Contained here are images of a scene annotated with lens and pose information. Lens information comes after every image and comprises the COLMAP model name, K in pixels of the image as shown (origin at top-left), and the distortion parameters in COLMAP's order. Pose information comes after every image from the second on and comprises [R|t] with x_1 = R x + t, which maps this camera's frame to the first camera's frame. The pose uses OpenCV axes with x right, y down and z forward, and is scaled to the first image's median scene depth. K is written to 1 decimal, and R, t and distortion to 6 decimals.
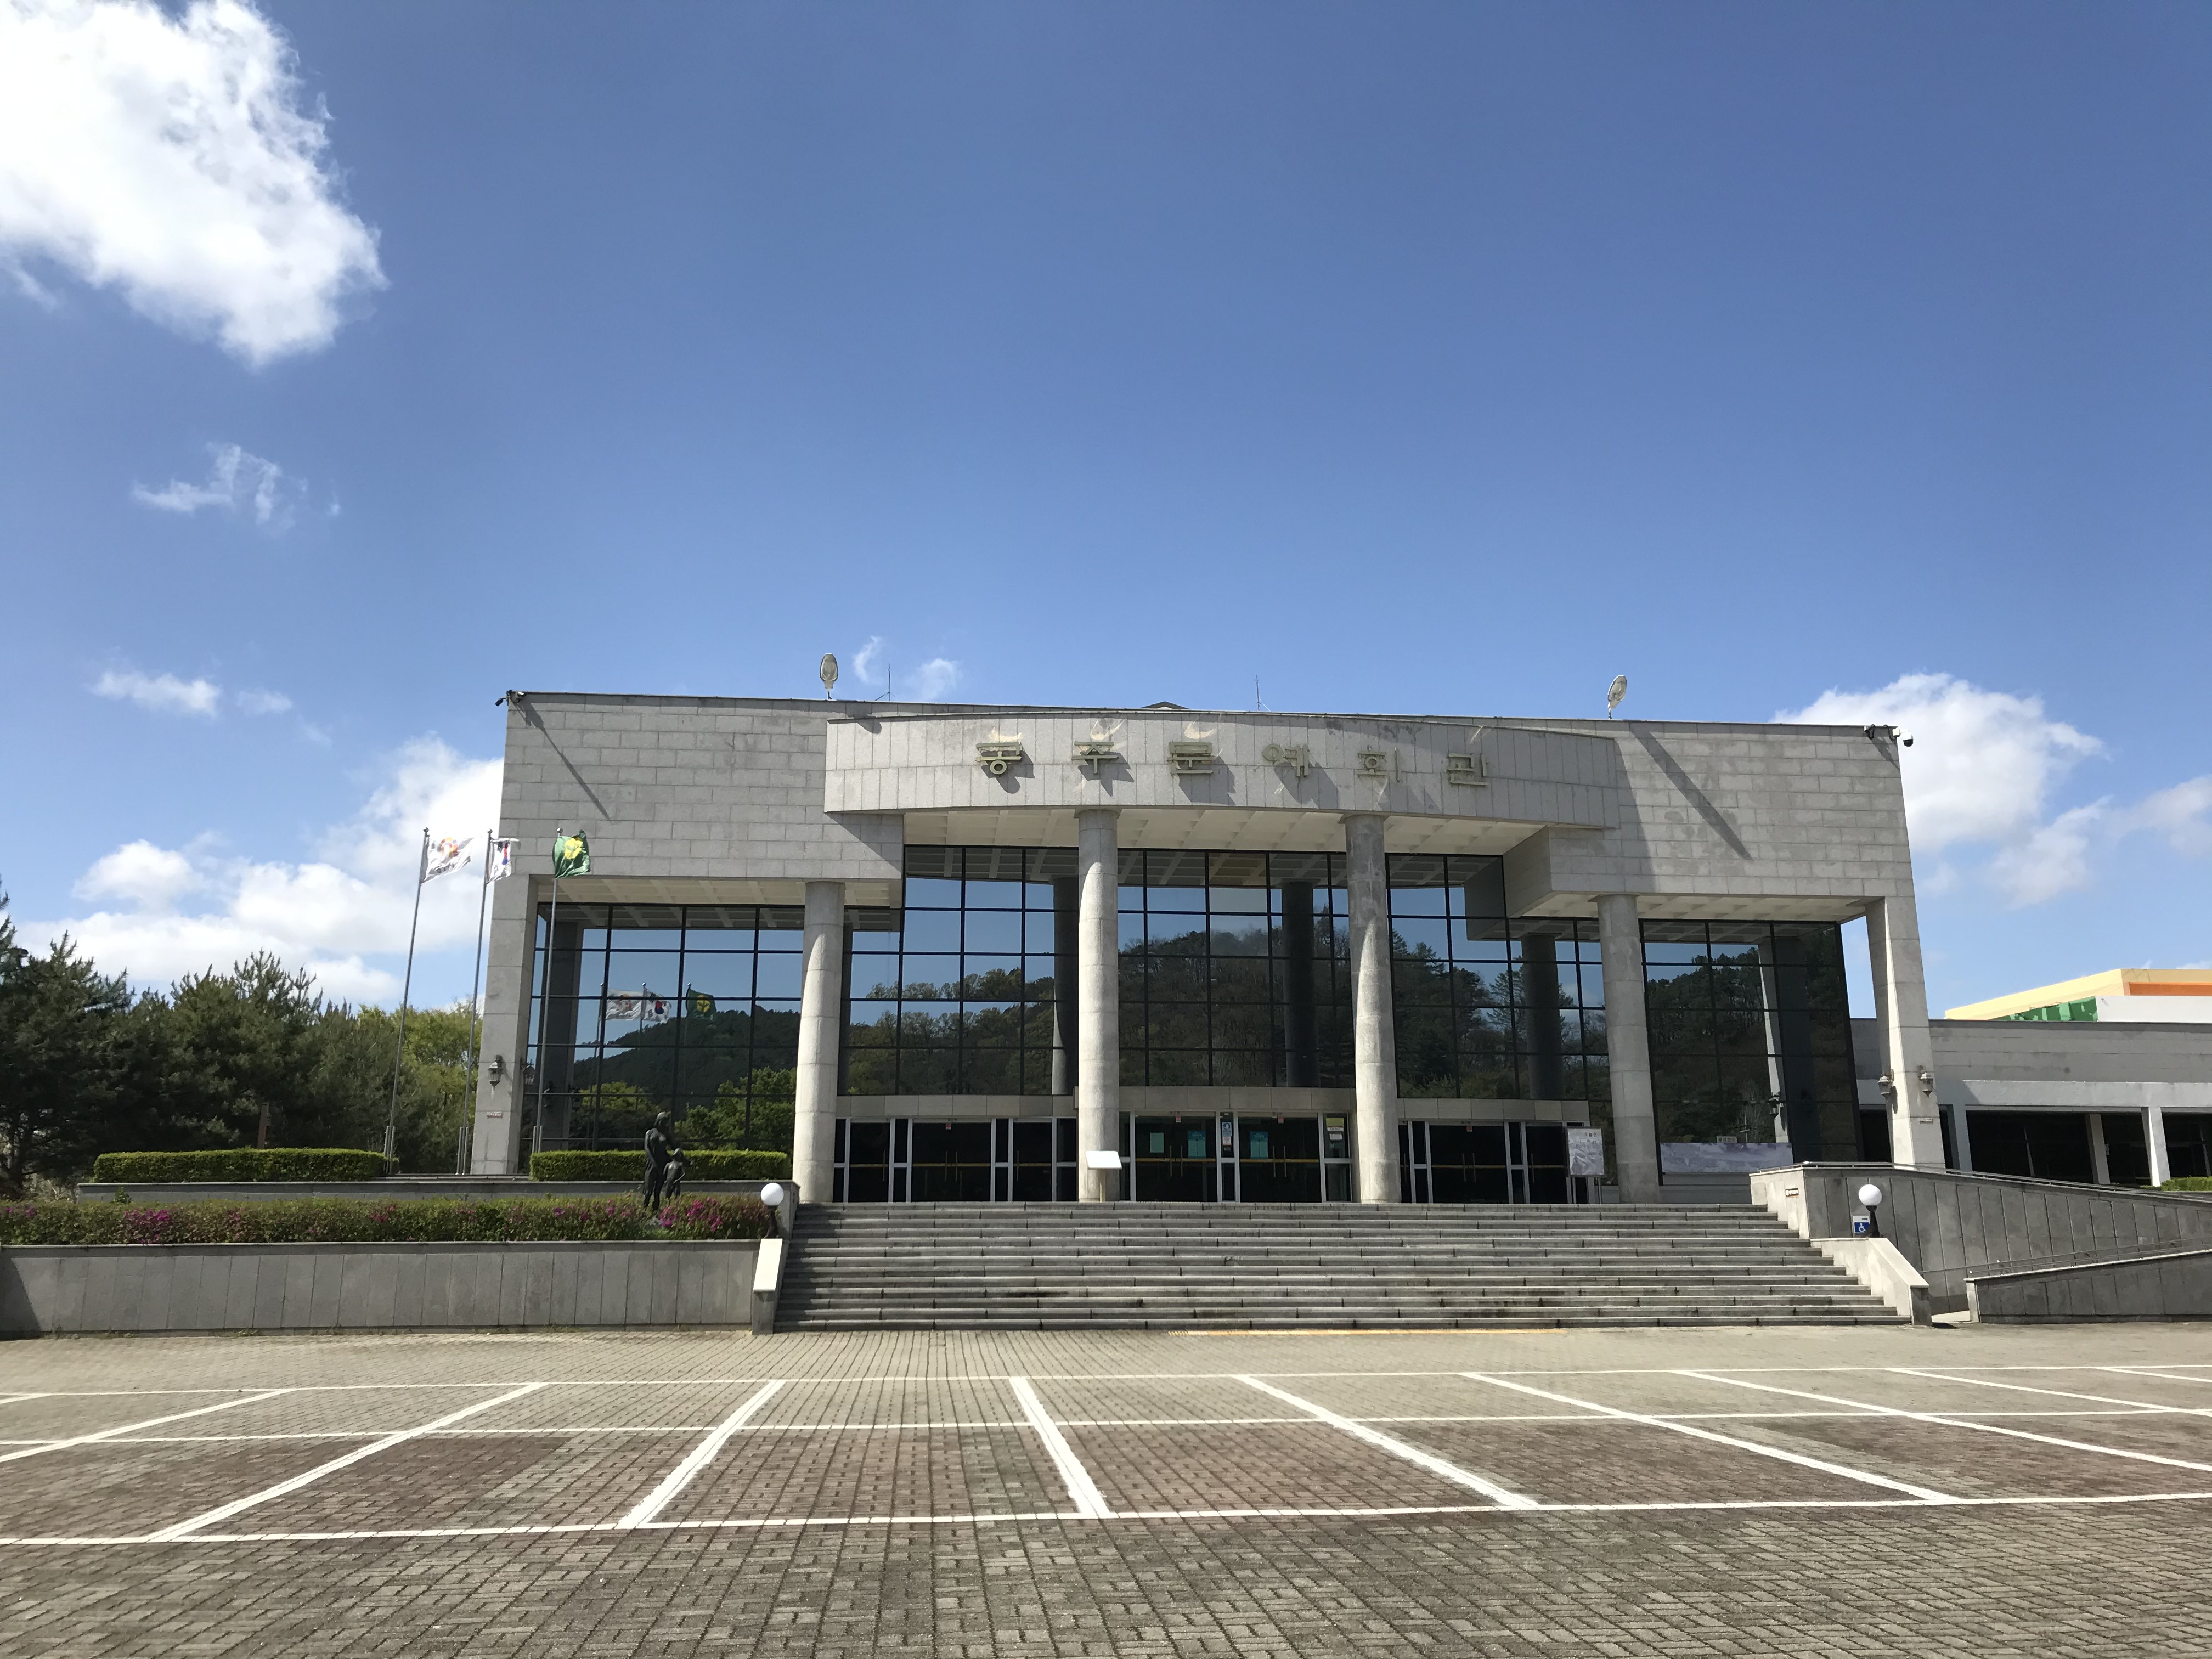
lens RADIAL K [[1815.5, 0, 1101.9], [0, 1815.5, 822.6], [0, 0, 1]] dist [0.005783, 0.005170]
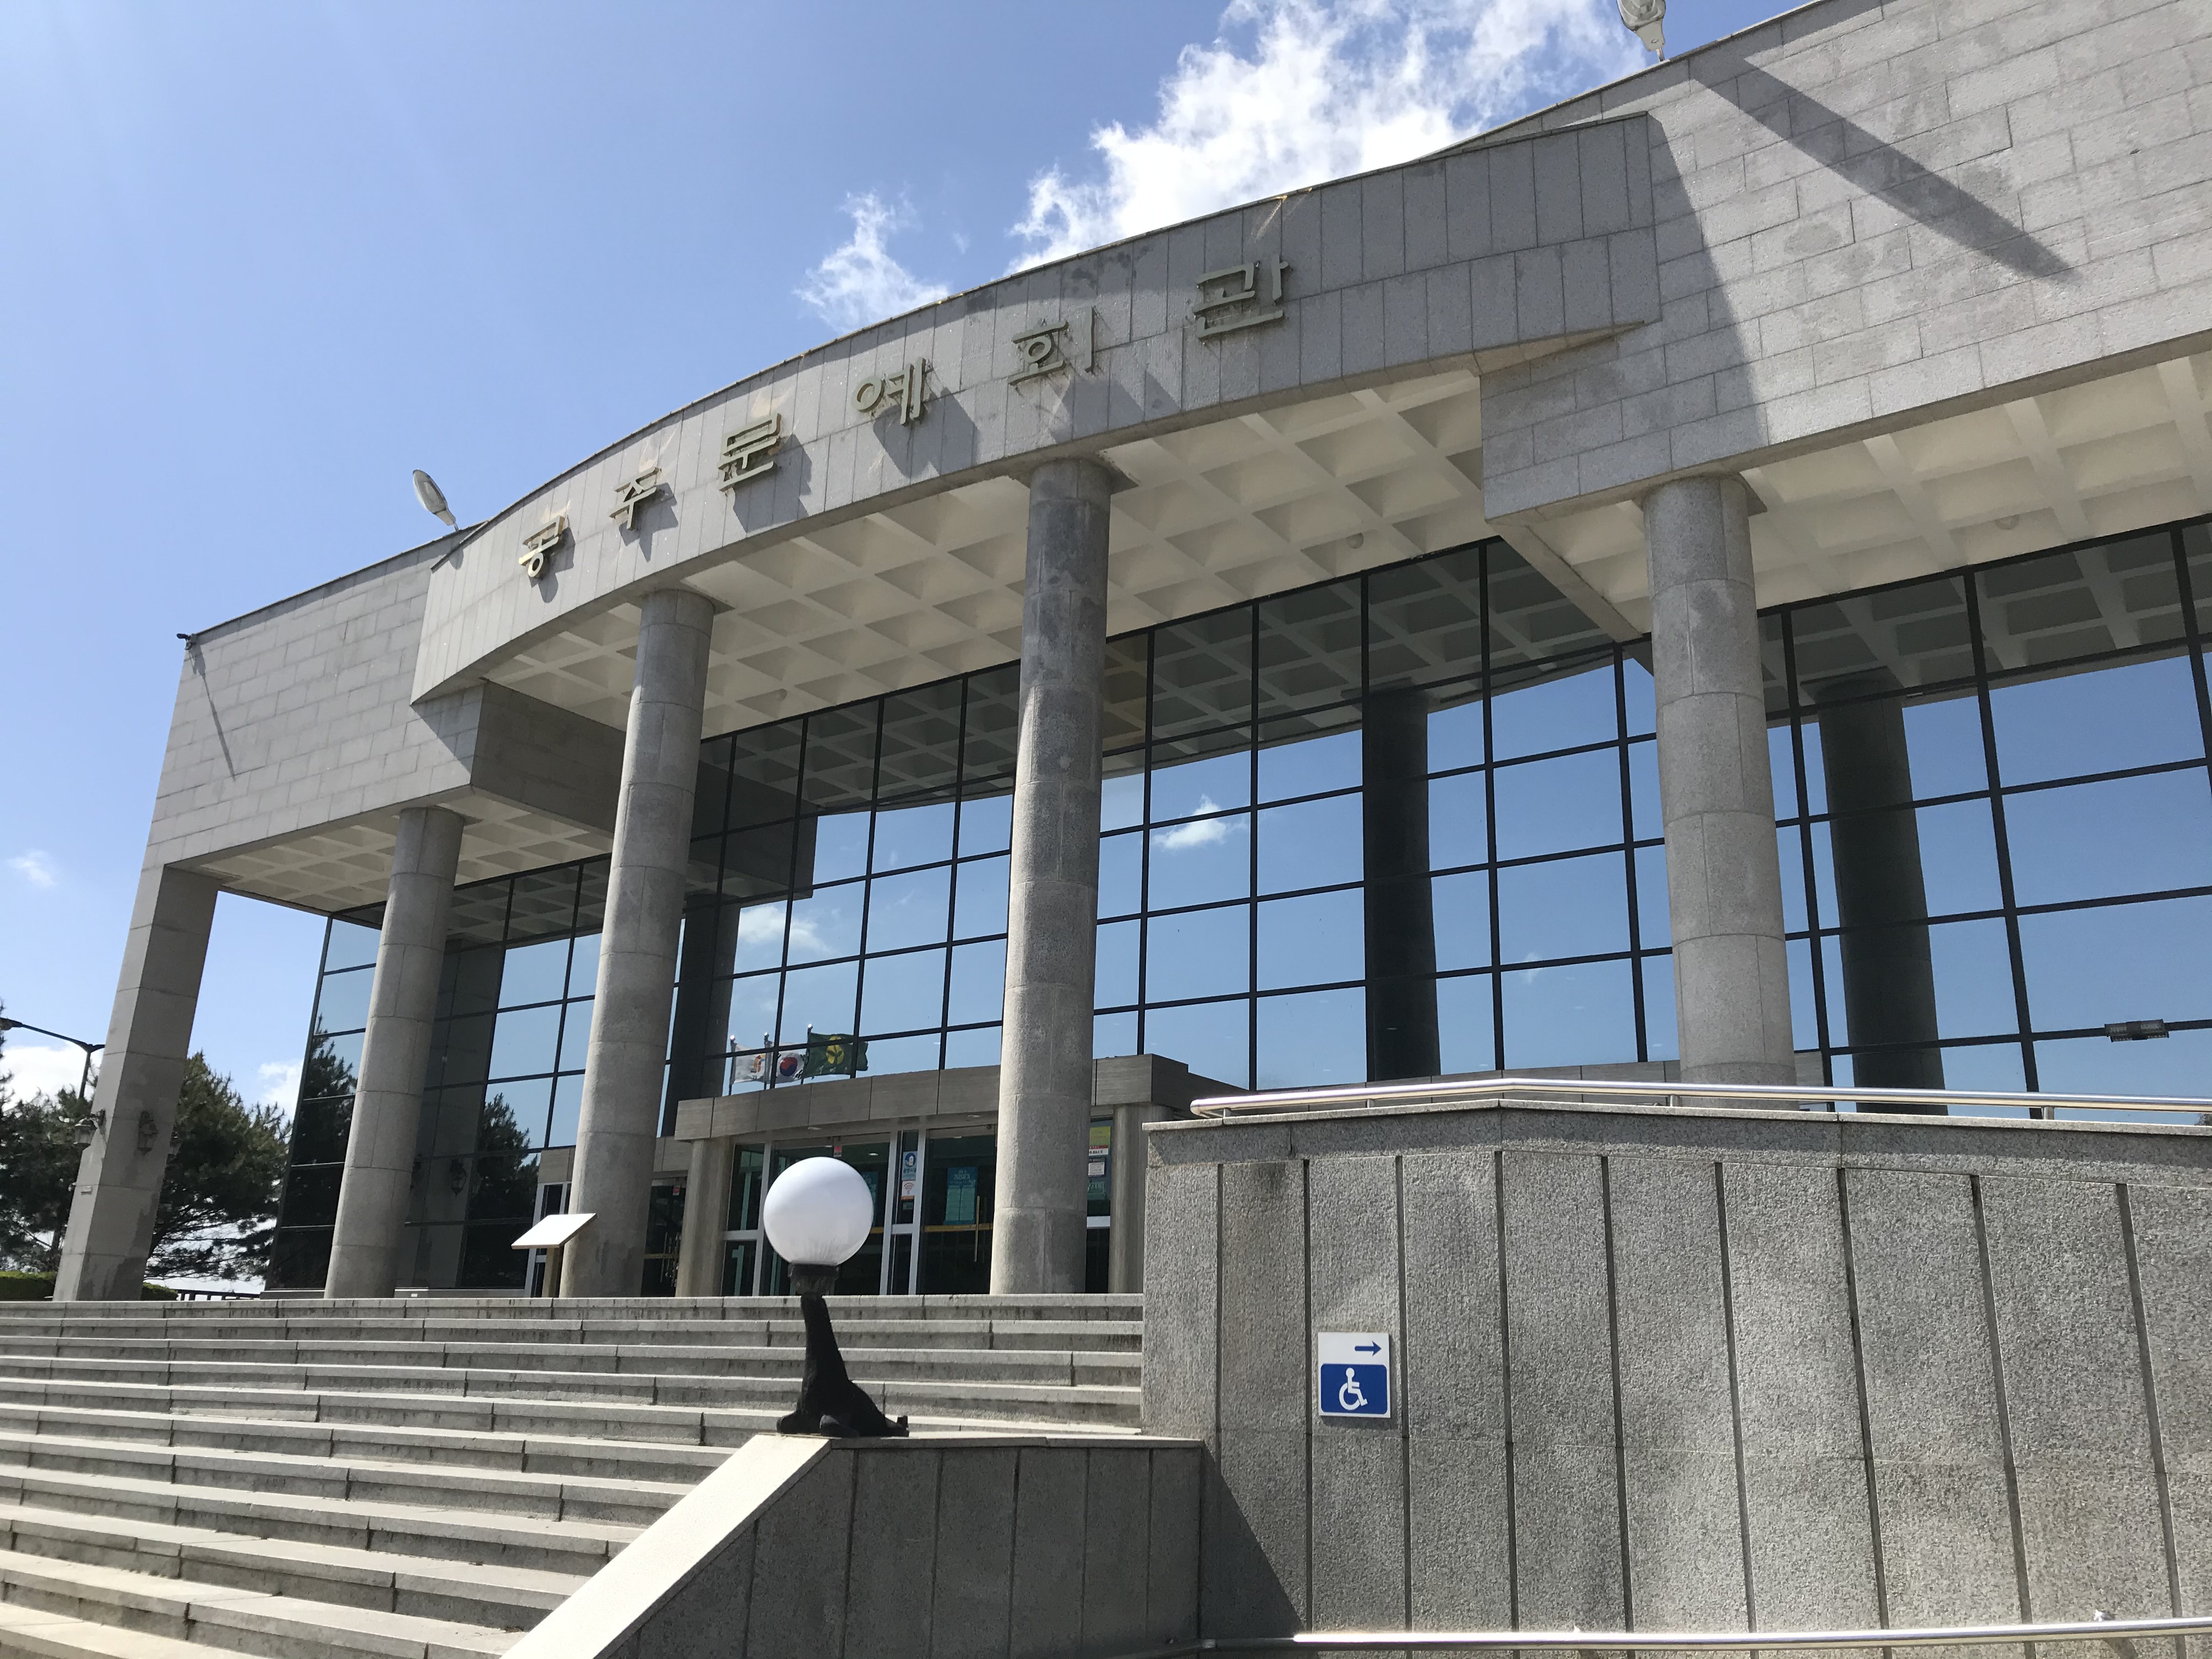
lens RADIAL K [[1815.5, 0, 1110.1], [0, 1815.5, 831.3], [0, 0, 1]] dist [0.005783, 0.005170]
pose [[0.758143, -0.168892, -0.629837, 0.434732], [0.119531, 0.985505, -0.120383, 0.146001], [0.641039, 0.015983, 0.767342, 0.660585]]
